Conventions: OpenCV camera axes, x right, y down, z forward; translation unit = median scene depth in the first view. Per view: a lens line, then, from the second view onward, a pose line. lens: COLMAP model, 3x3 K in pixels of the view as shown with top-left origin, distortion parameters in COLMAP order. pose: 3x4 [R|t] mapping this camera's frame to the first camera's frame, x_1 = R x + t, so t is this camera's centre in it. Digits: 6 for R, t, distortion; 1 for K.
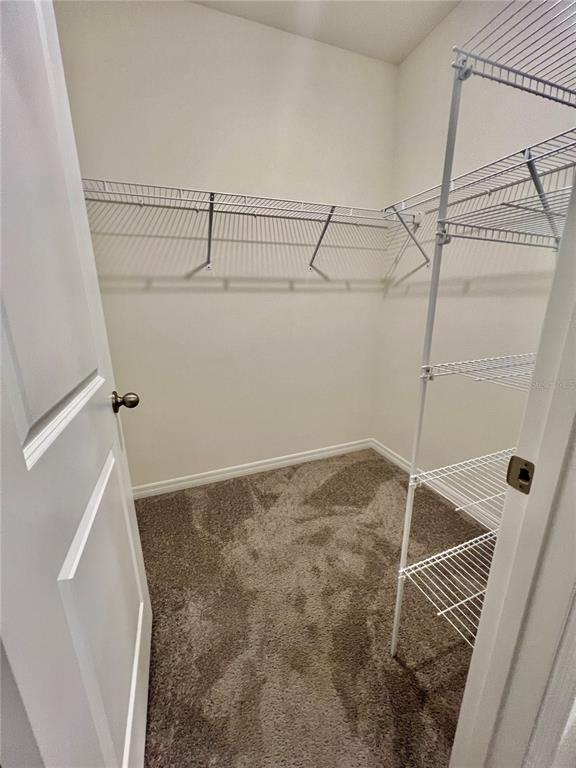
lens RADIAL K [[307.7, 0, 294.0], [0, 307.7, 384.8], [0, 0, 1]] dist [-0.001647, -0.000123]
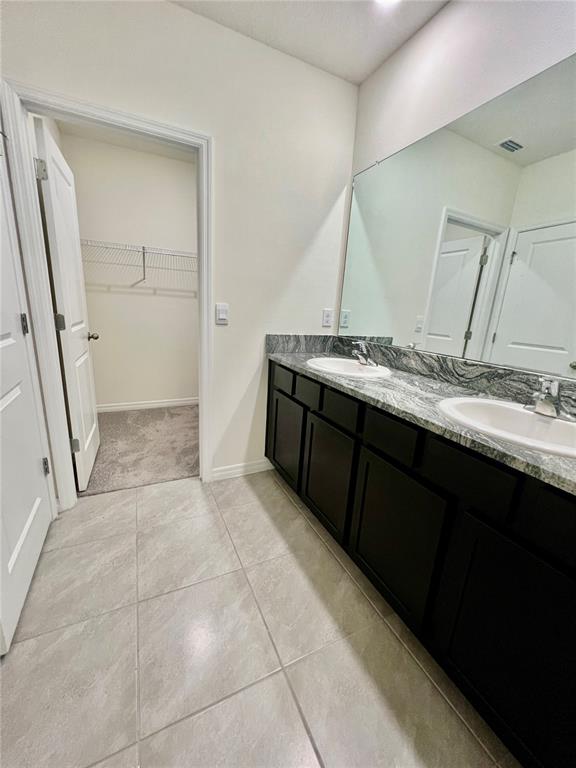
lens RADIAL K [[307.7, 0, 285.2], [0, 307.7, 387.9], [0, 0, 1]] dist [-0.001647, -0.000123]
pose [[0.997431, 0.039852, 0.059521, 0.492313], [-0.038968, 0.999113, -0.015933, 0.250516], [-0.060103, 0.013572, 0.998100, -0.887141]]
